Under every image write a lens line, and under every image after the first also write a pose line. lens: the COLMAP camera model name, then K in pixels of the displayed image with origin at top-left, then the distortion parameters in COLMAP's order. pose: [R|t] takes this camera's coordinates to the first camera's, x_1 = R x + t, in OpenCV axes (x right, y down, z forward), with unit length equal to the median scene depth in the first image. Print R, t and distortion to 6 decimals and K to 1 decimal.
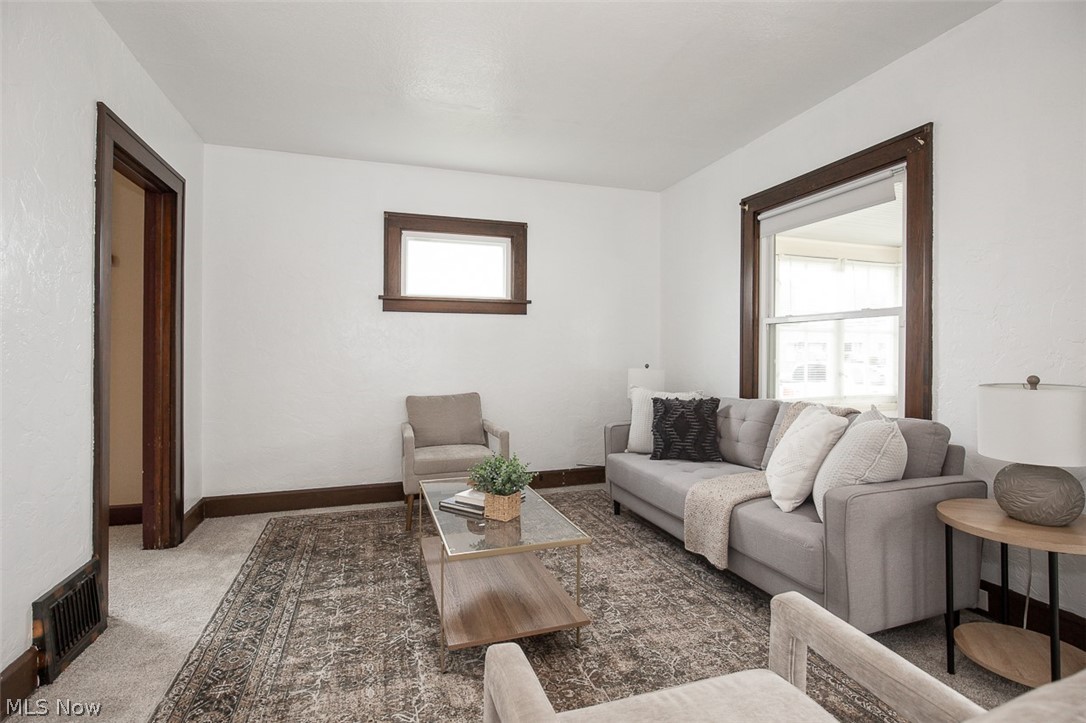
lens RADIAL K [[500.3, 0, 541.6], [0, 500.3, 355.1], [0, 0, 1]] dist [-0.002979, -0.000423]
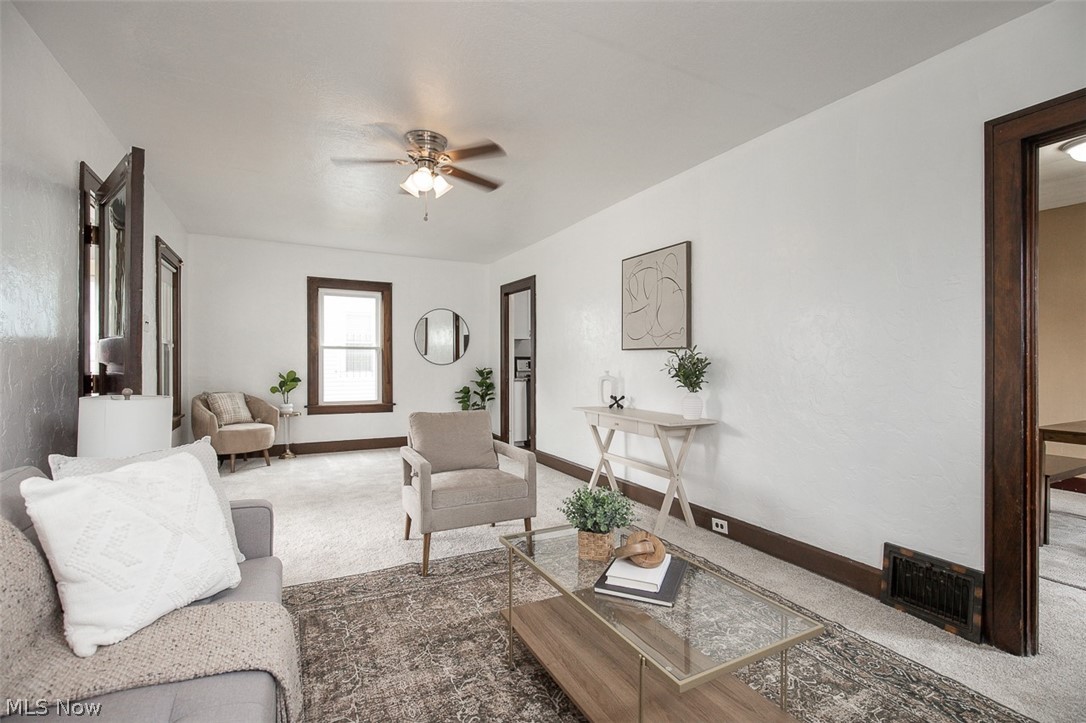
lens RADIAL K [[500.3, 0, 537.4], [0, 500.3, 358.5], [0, 0, 1]] dist [-0.002979, -0.000423]
pose [[-0.991031, -0.005342, -0.133524, 0.088229], [-0.006282, 0.999958, 0.006624, -0.018843], [0.133483, 0.007404, -0.991023, 1.118674]]
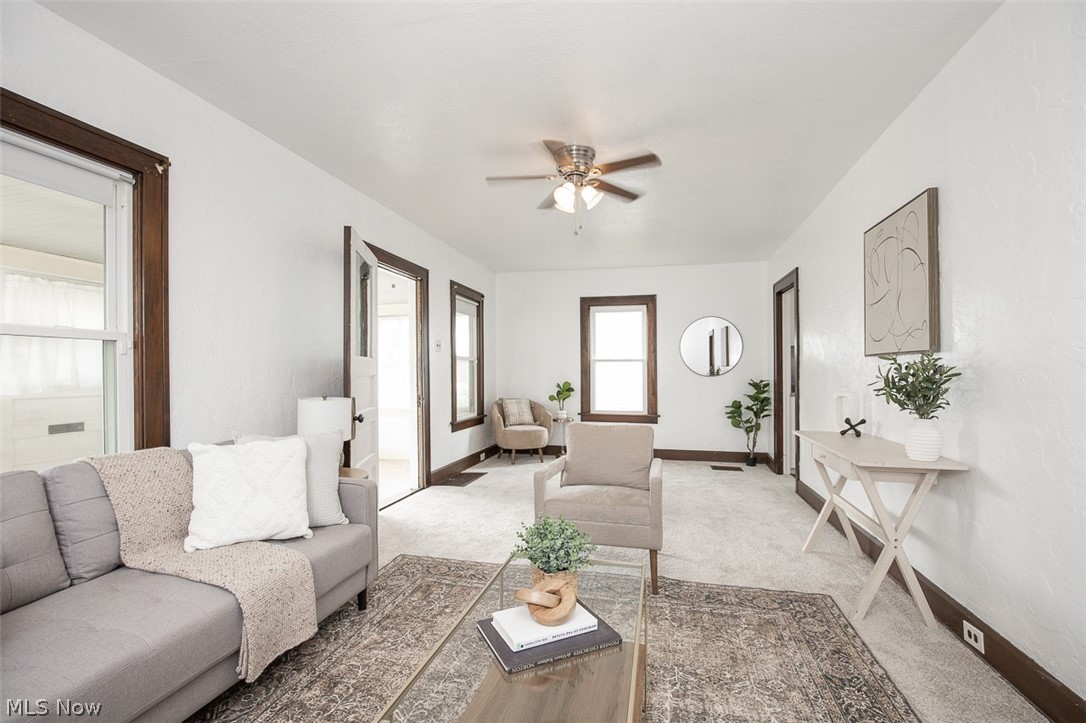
lens RADIAL K [[500.3, 0, 535.6], [0, 500.3, 367.6], [0, 0, 1]] dist [-0.002979, -0.000423]
pose [[-0.832625, 0.005816, 0.553807, -0.291235], [0.008163, 0.999965, 0.001771, -0.019418], [-0.553777, 0.005996, -0.832643, 0.996869]]
